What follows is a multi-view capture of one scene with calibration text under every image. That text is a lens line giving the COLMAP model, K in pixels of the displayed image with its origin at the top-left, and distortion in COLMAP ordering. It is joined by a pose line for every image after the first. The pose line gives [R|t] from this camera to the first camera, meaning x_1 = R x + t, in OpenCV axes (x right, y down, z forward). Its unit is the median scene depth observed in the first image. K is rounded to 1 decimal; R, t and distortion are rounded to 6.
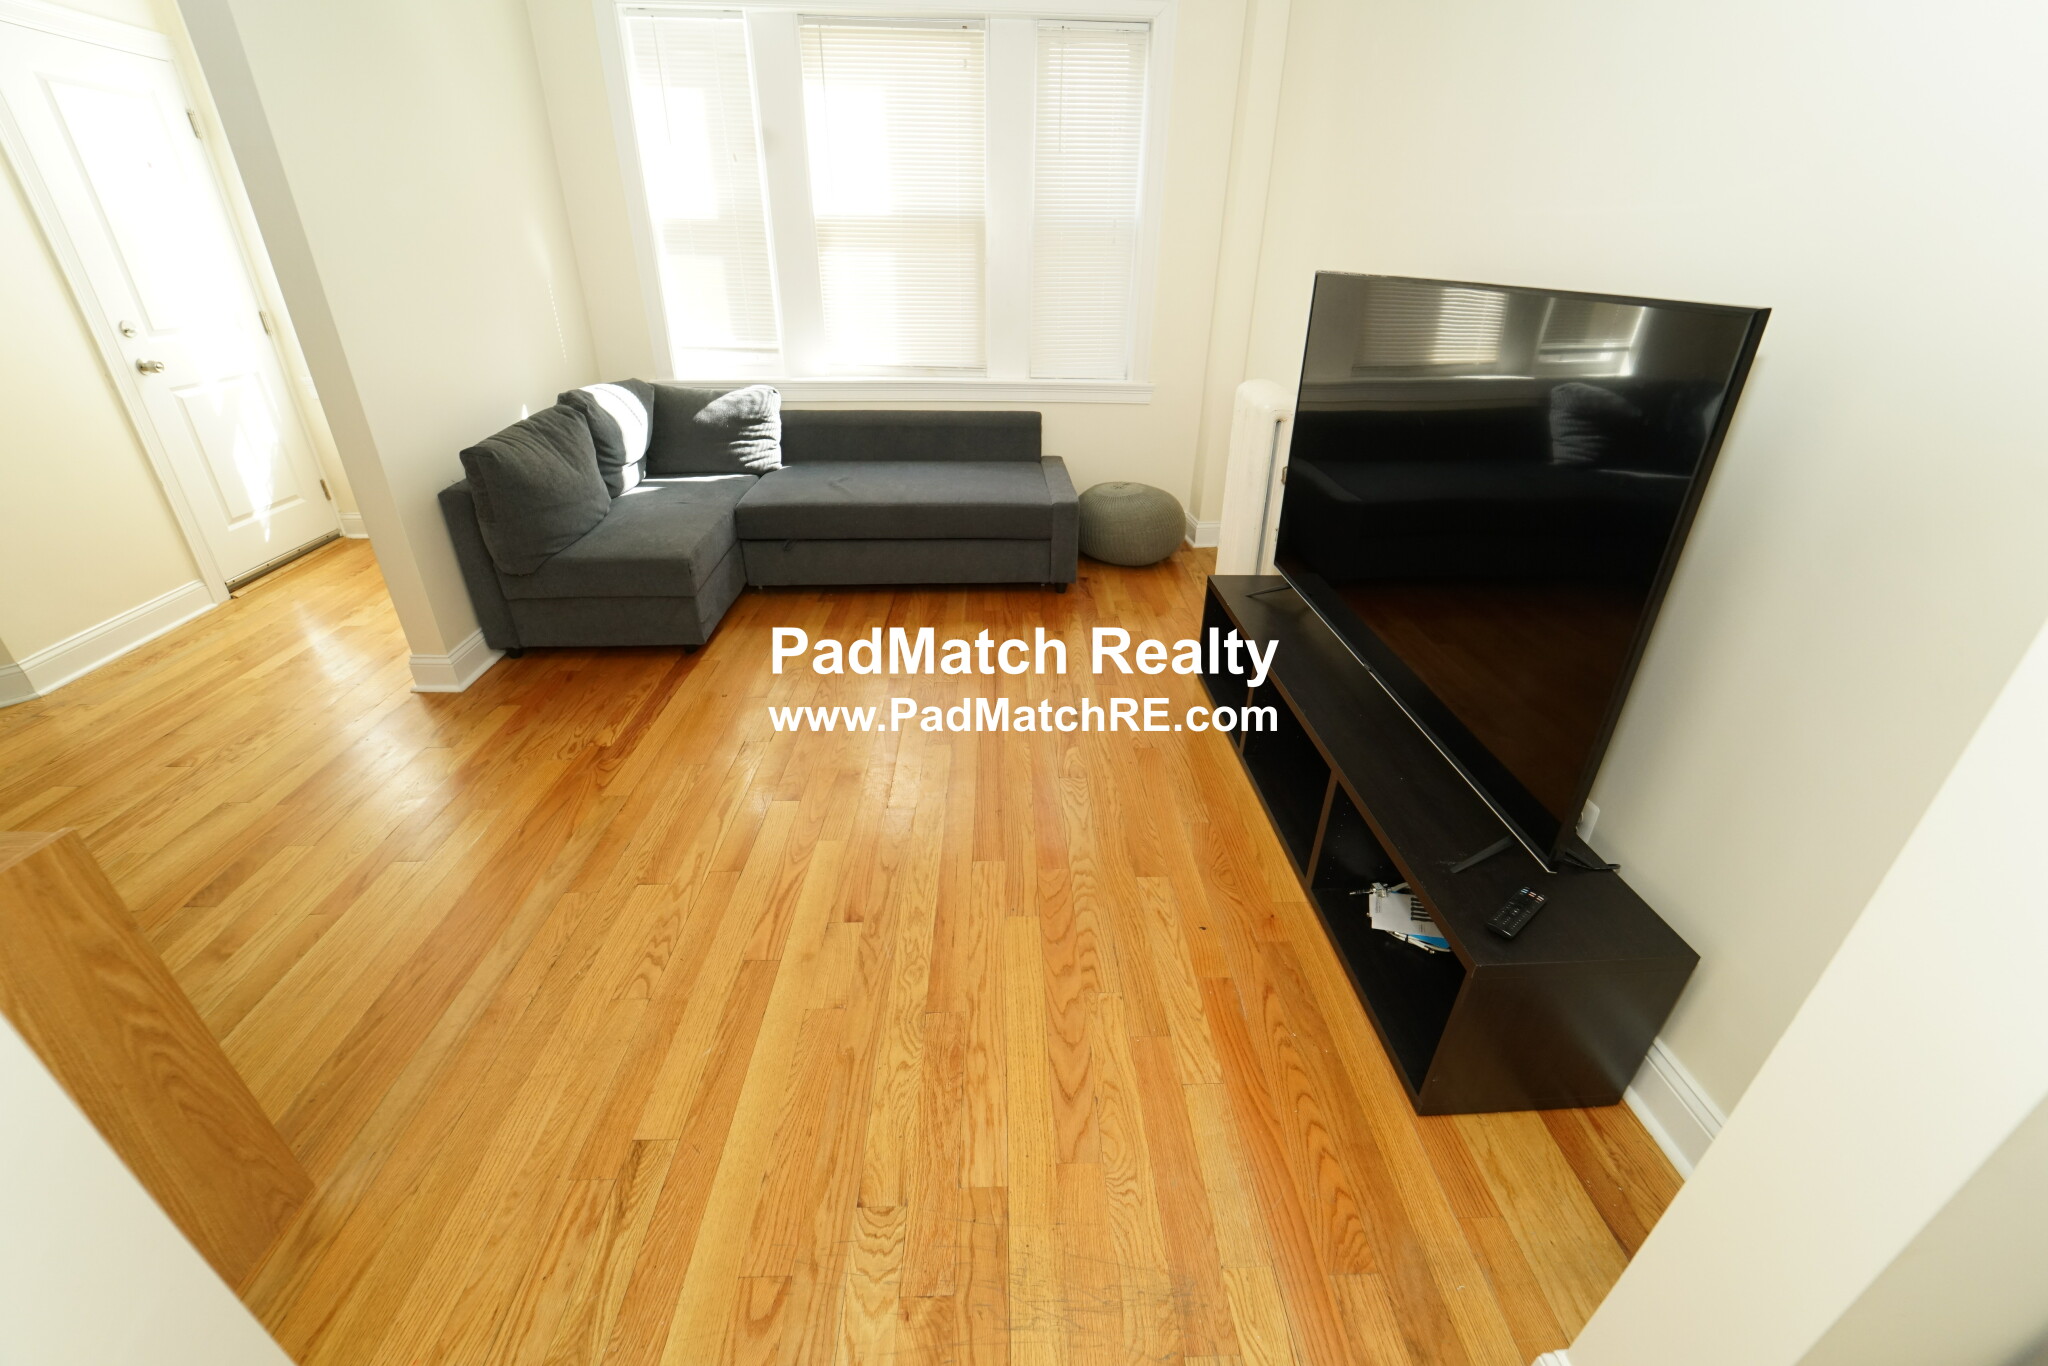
lens RADIAL K [[831.2, 0, 1033.3], [0, 831.2, 685.4], [0, 0, 1]] dist [-0.023160, 0.001126]
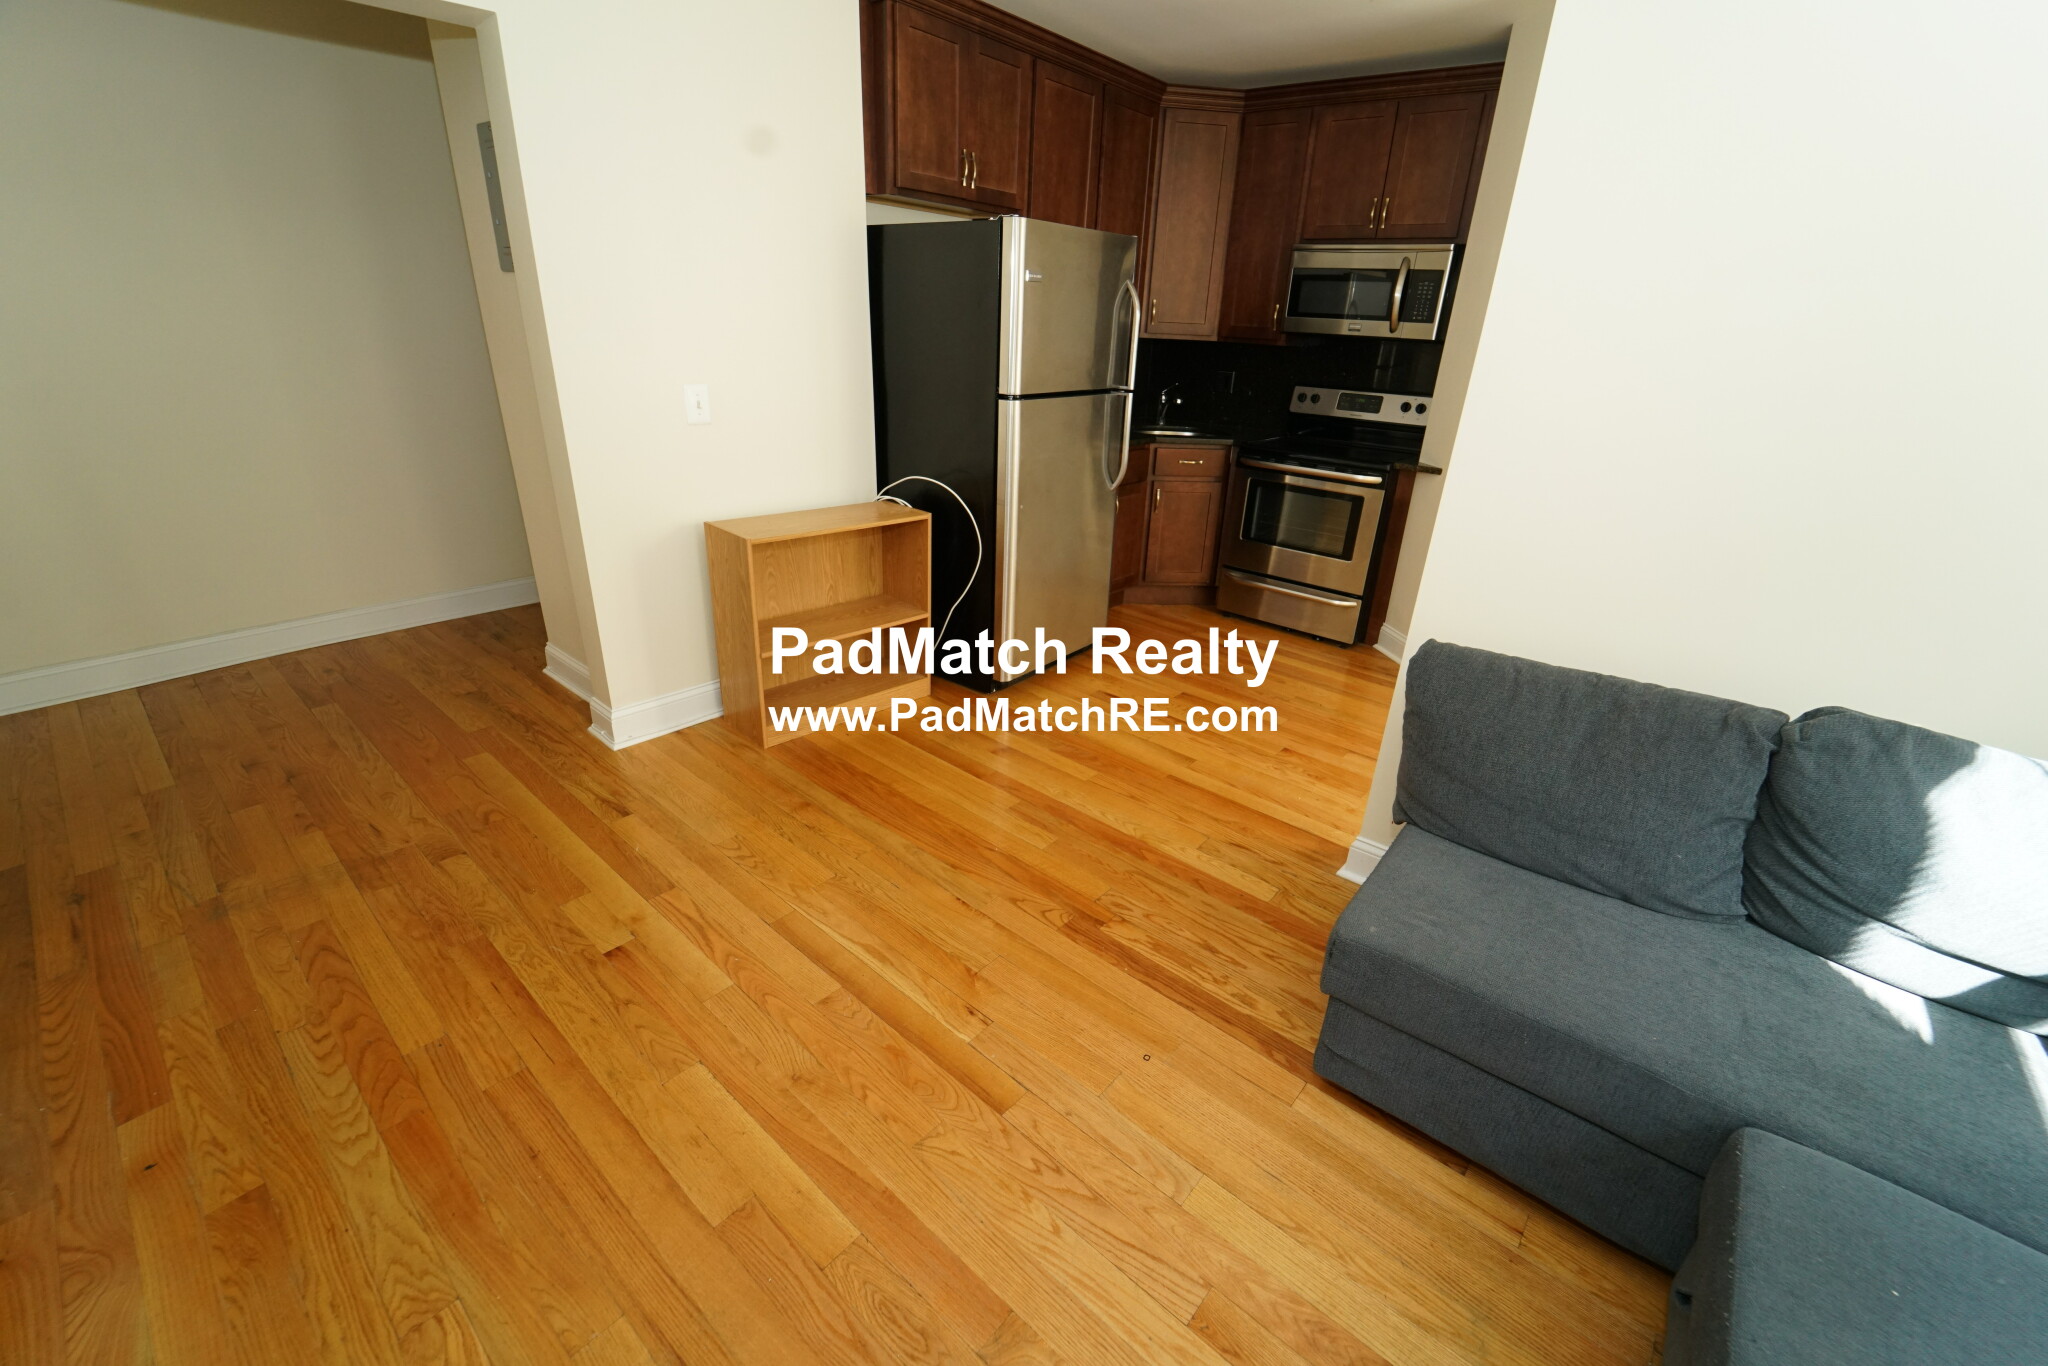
lens RADIAL K [[831.2, 0, 1033.3], [0, 831.2, 685.4], [0, 0, 1]] dist [-0.023160, 0.001126]
pose [[-0.676622, 0.257599, -0.689801, 0.042135], [-0.391931, 0.667080, 0.633557, -0.651069], [0.623356, 0.699033, -0.350400, 1.201937]]
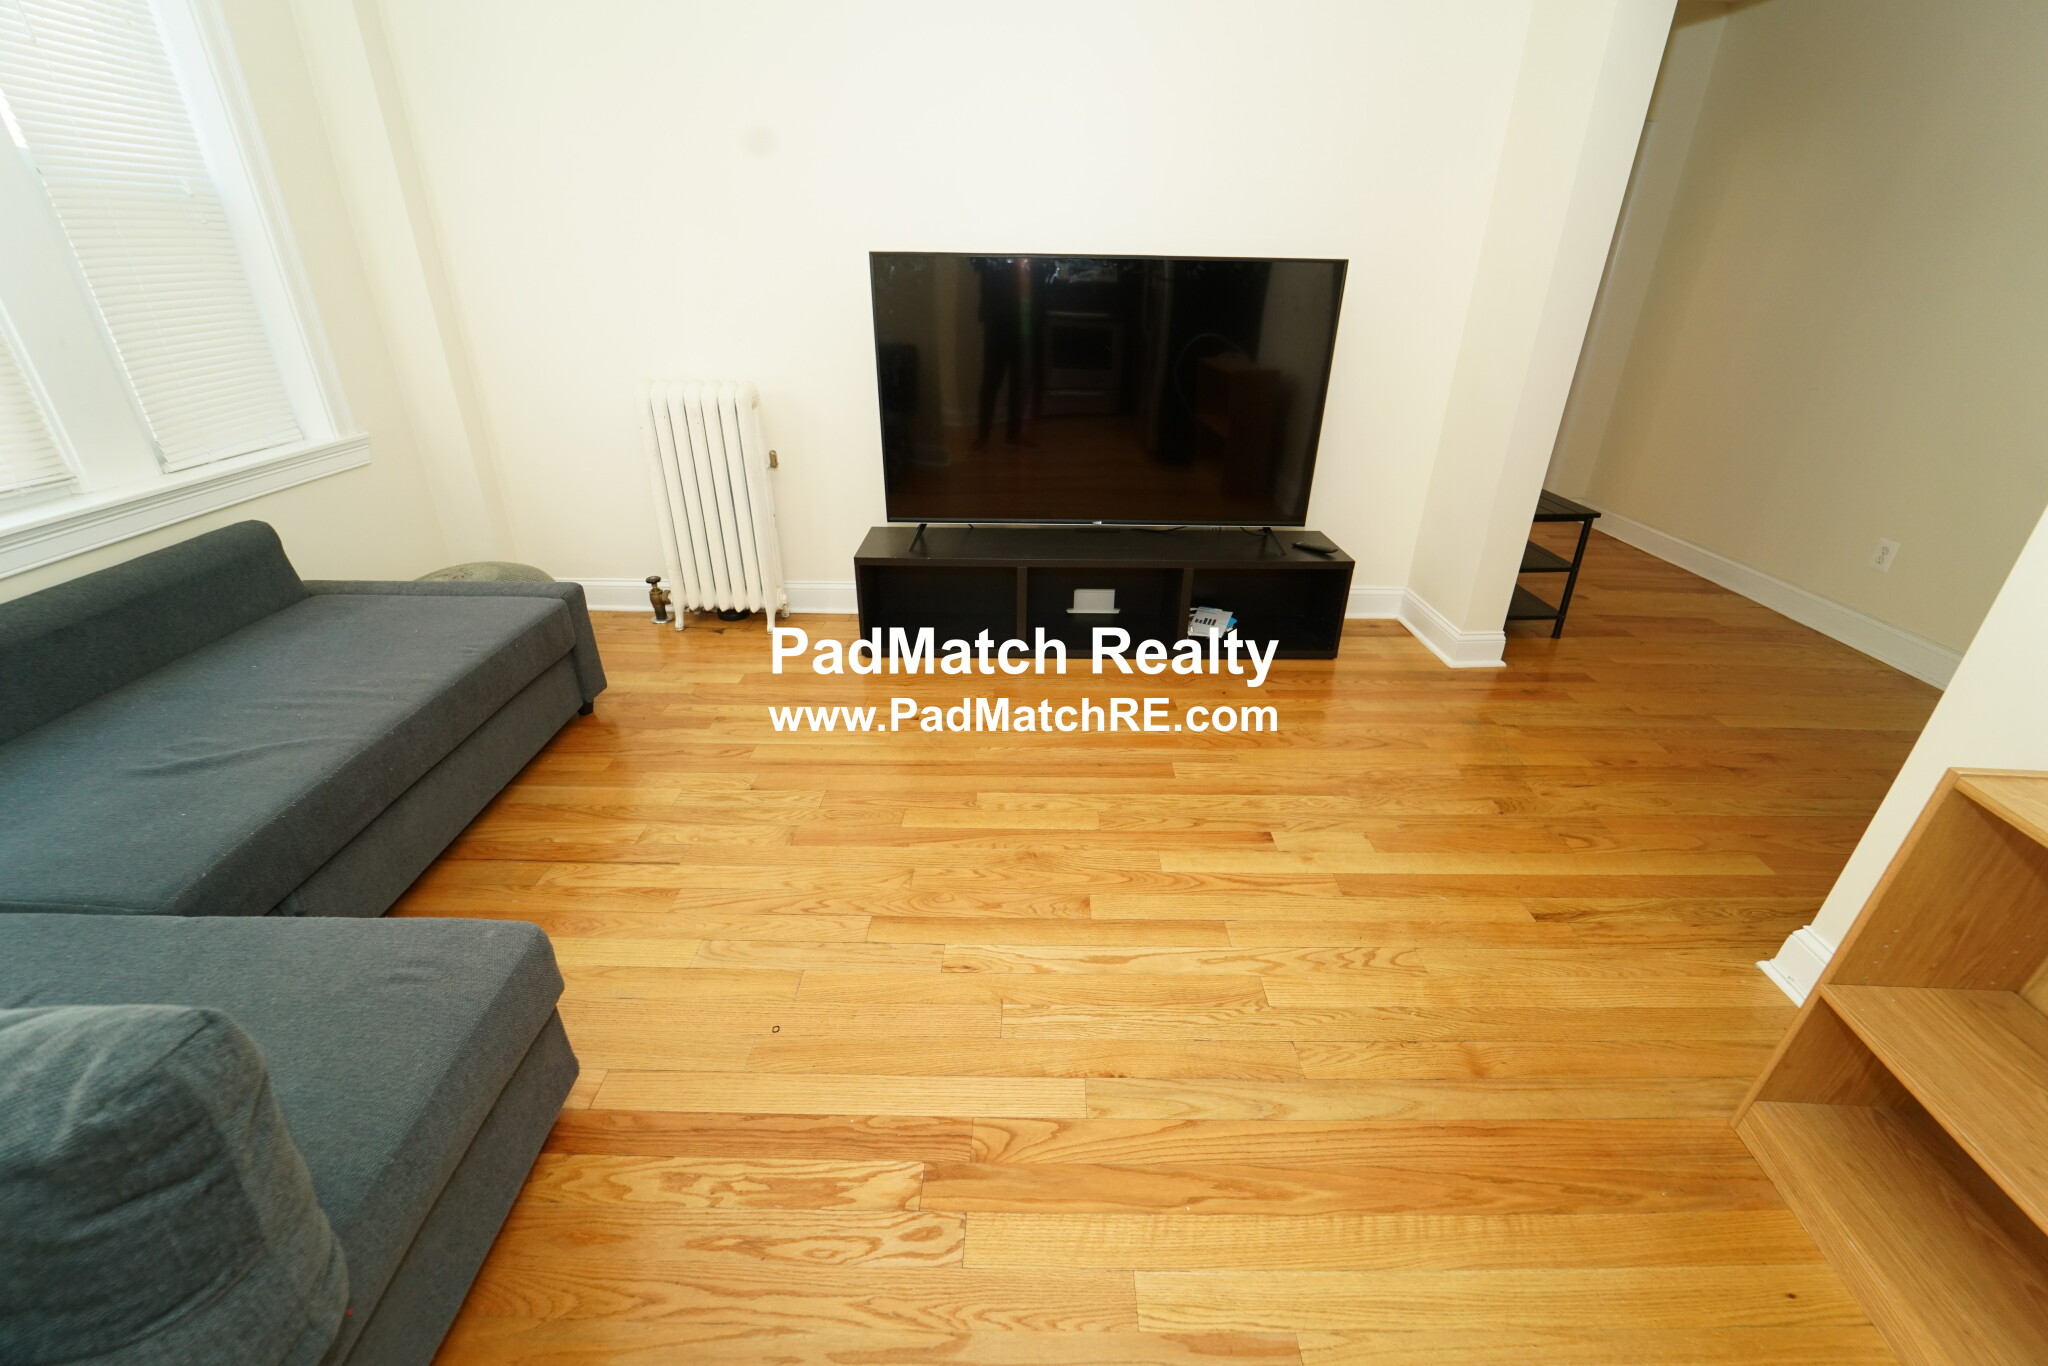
lens RADIAL K [[831.2, 0, 1033.3], [0, 831.2, 685.4], [0, 0, 1]] dist [-0.023160, 0.001126]
pose [[0.044406, -0.466419, 0.883449, -0.928205], [0.459250, 0.794872, 0.396570, -0.387785], [-0.887197, 0.388113, 0.249500, 0.765938]]
